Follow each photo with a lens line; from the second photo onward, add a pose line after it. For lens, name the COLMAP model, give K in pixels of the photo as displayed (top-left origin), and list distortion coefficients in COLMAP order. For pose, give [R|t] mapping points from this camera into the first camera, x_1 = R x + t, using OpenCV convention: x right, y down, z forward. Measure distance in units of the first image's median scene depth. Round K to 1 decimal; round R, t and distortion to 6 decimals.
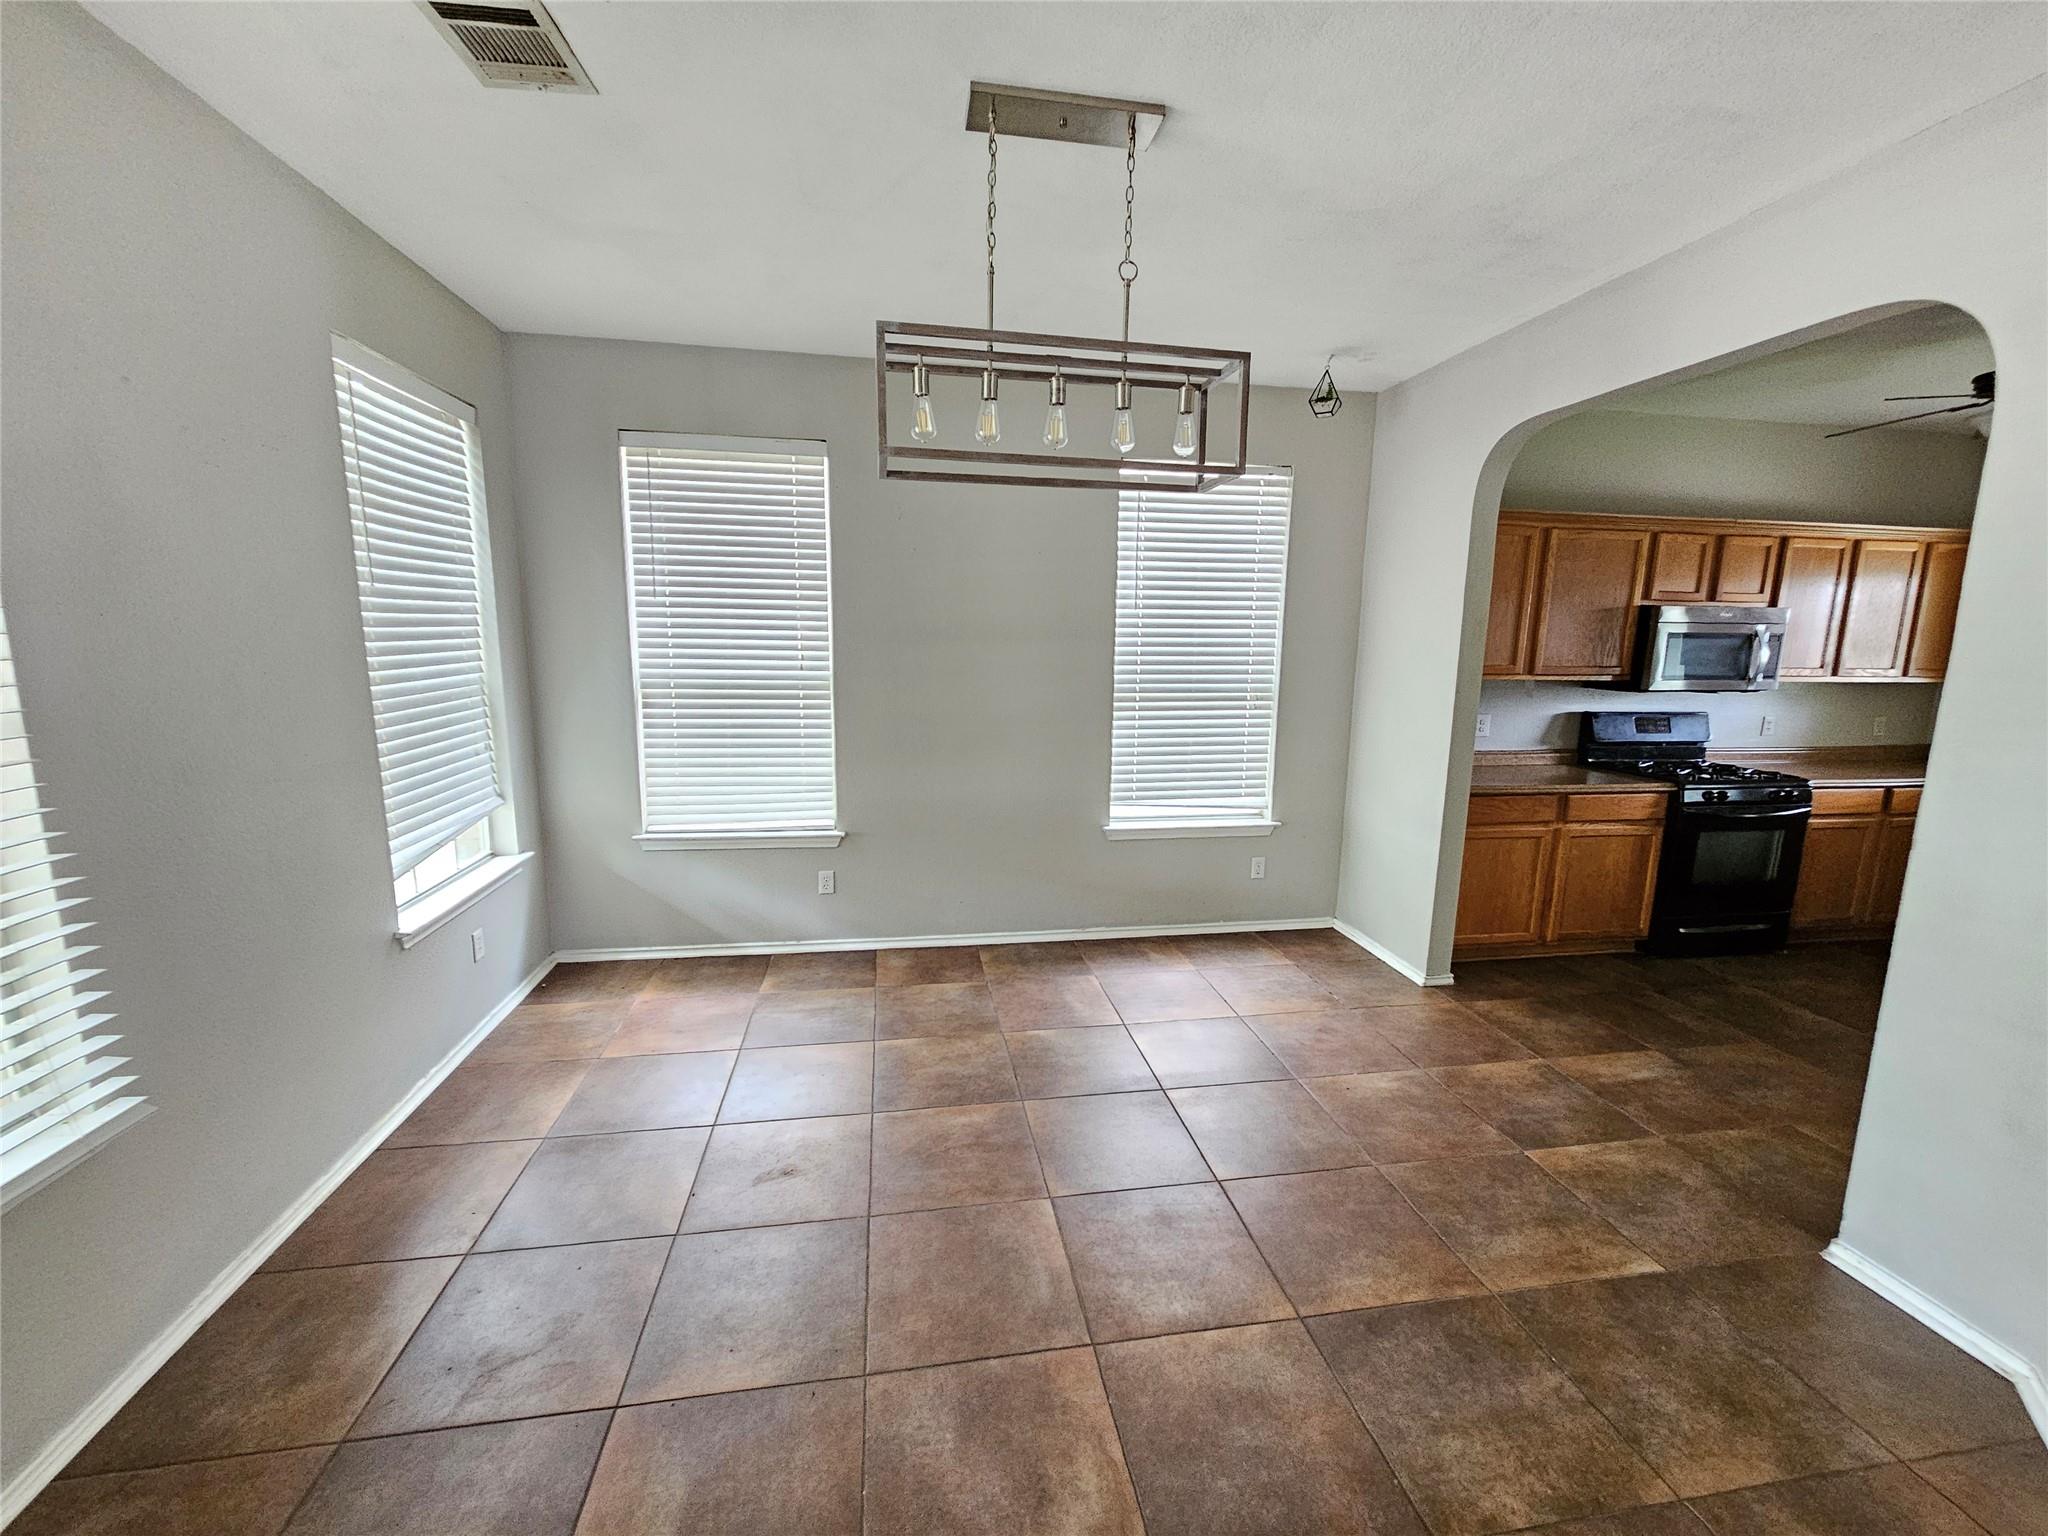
lens RADIAL K [[845.0, 0, 1030.5], [0, 845.0, 774.6], [0, 0, 1]] dist [-0.001754, 0.000618]
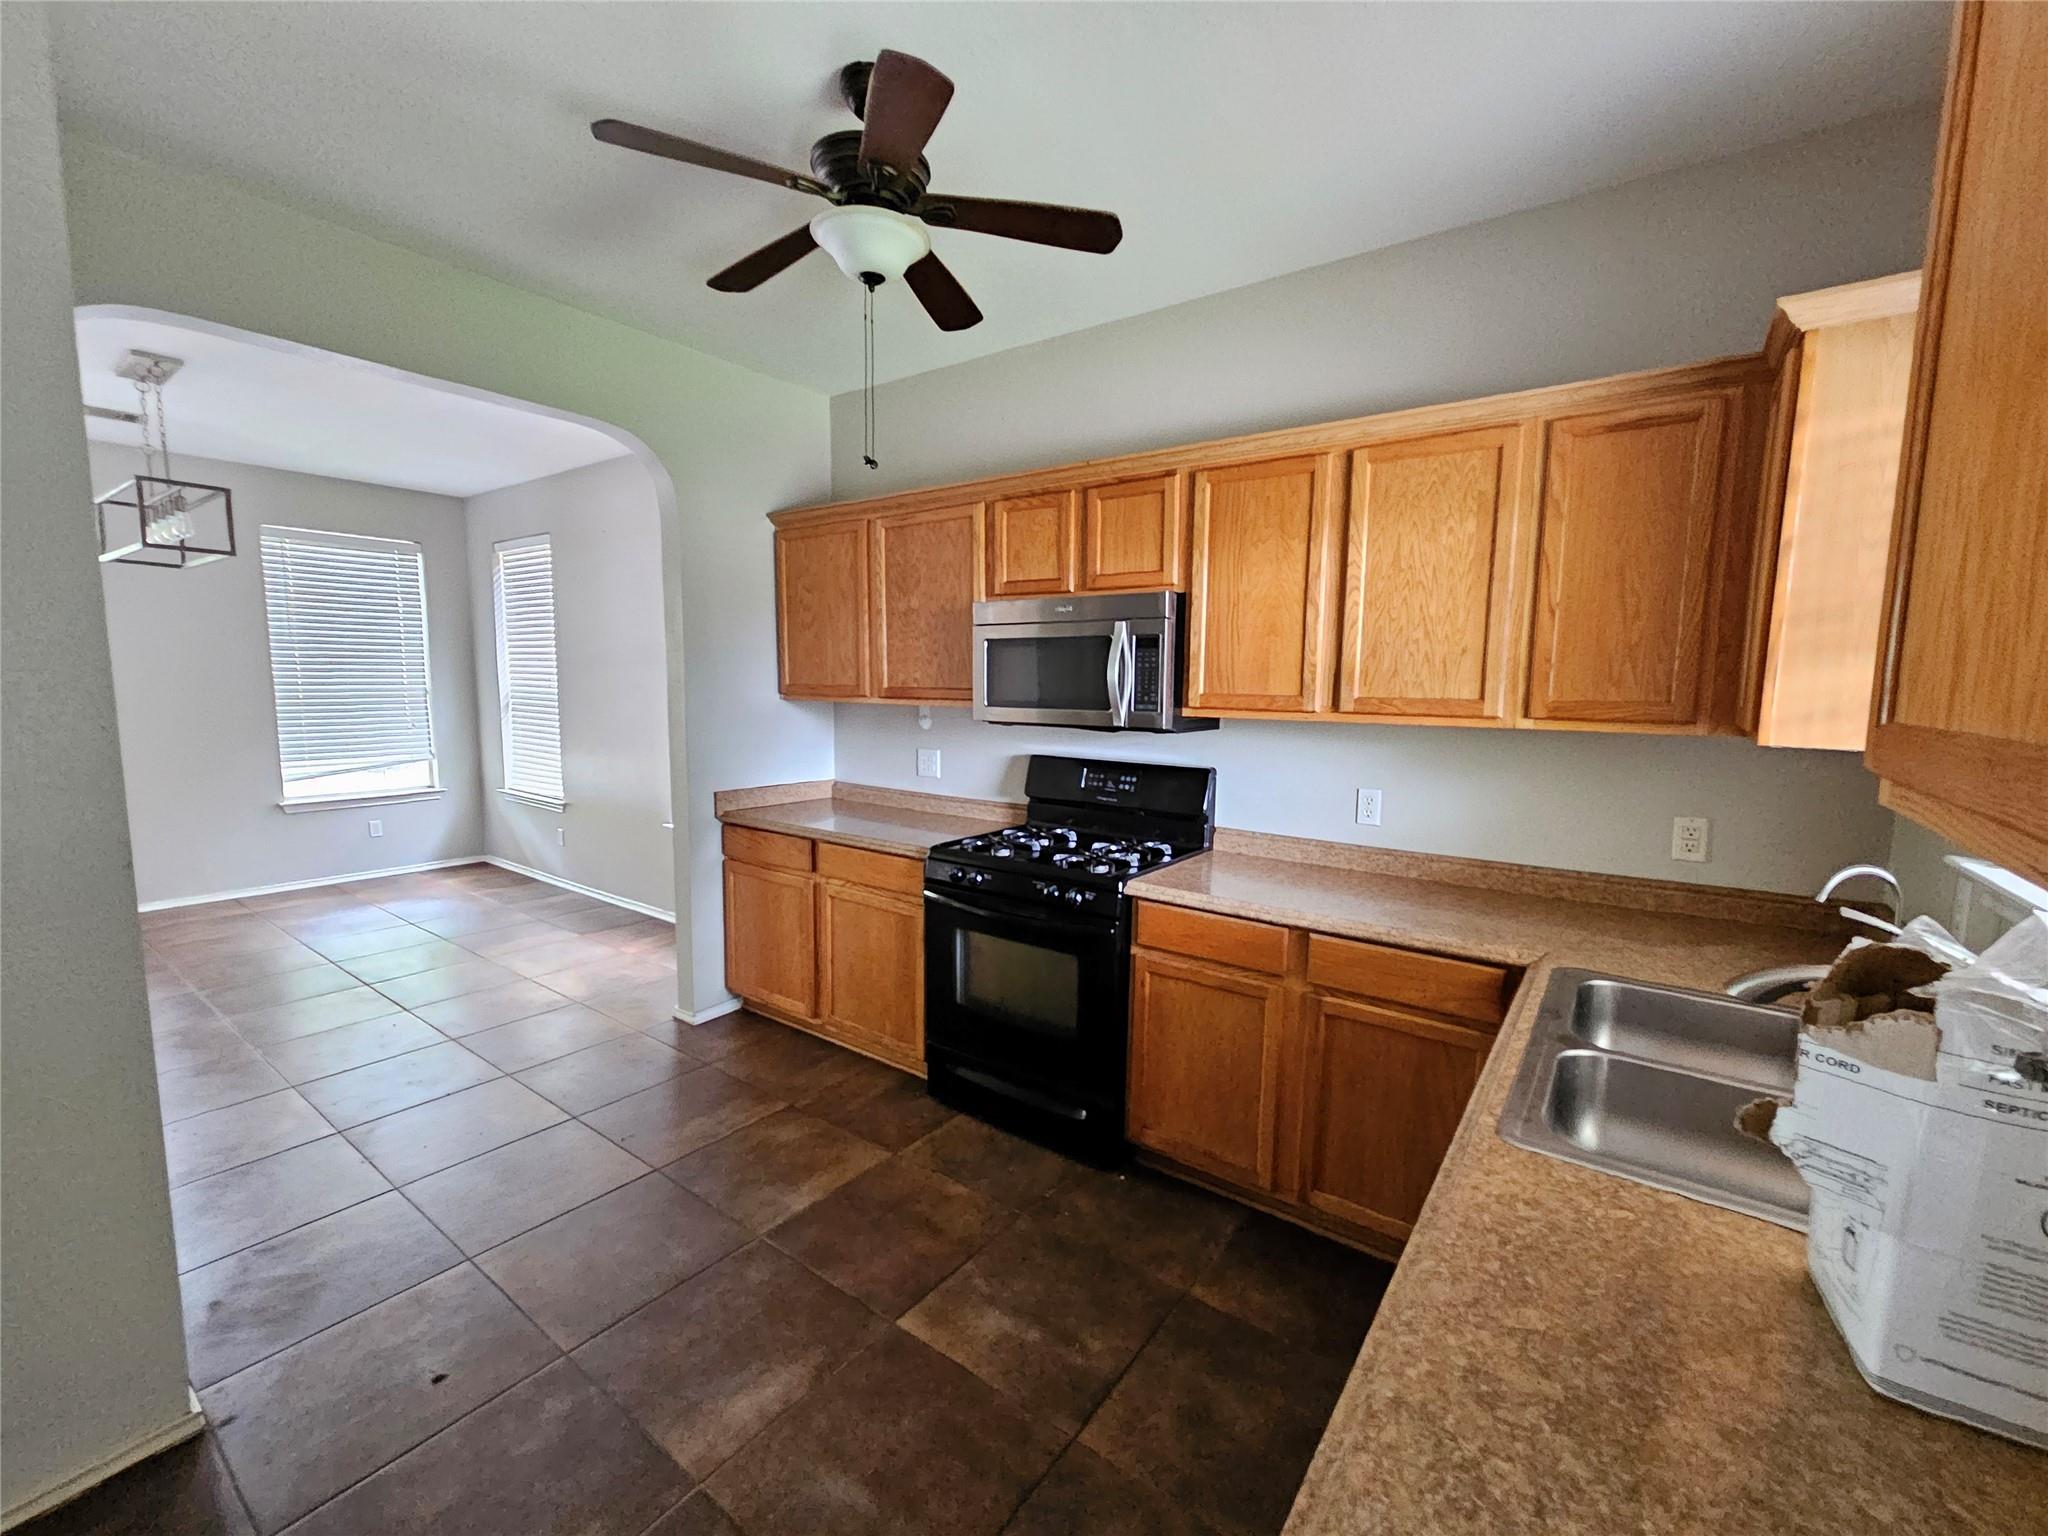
lens RADIAL K [[839.0, 0, 1032.1], [0, 839.0, 770.5], [0, 0, 1]] dist [-0.002095, 0.000417]
pose [[0.701093, 0.071645, -0.709462, 1.279196], [-0.123428, 0.992114, -0.021783, -0.048982], [0.702307, 0.102839, 0.704407, 0.539229]]
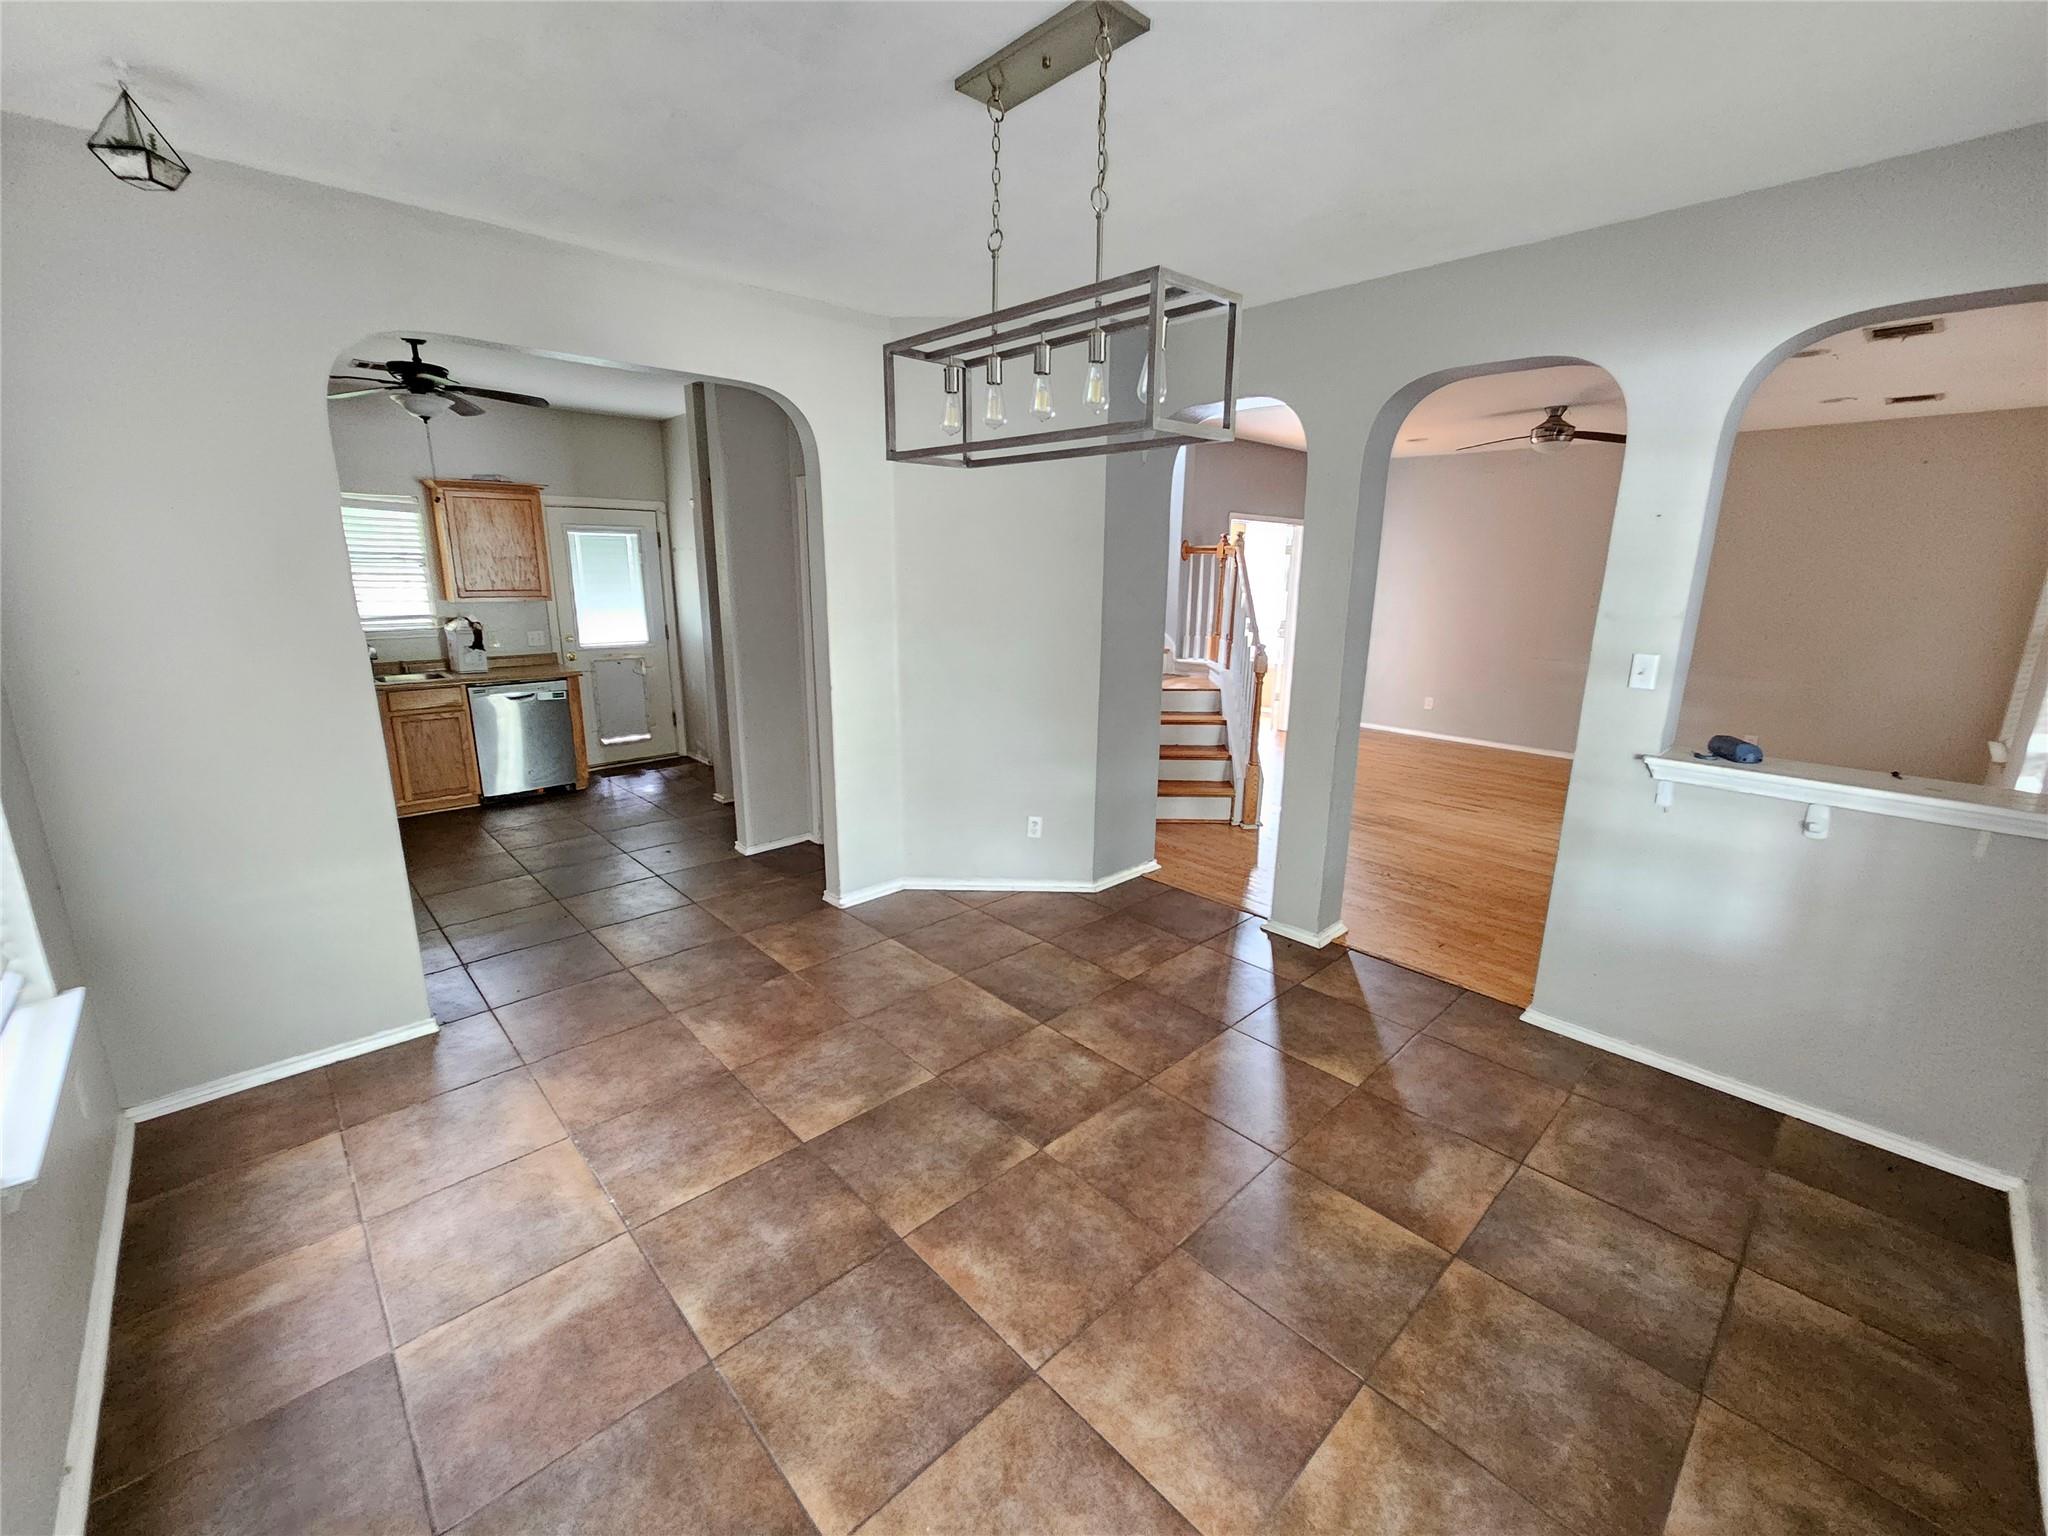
lens RADIAL K [[839.0, 0, 1032.1], [0, 839.0, 770.5], [0, 0, 1]] dist [-0.002095, 0.000417]
pose [[-0.557574, -0.222299, 0.799809, -0.398474], [0.121304, 0.931317, 0.343416, -0.170662], [-0.821217, 0.288500, -0.492312, 0.786095]]
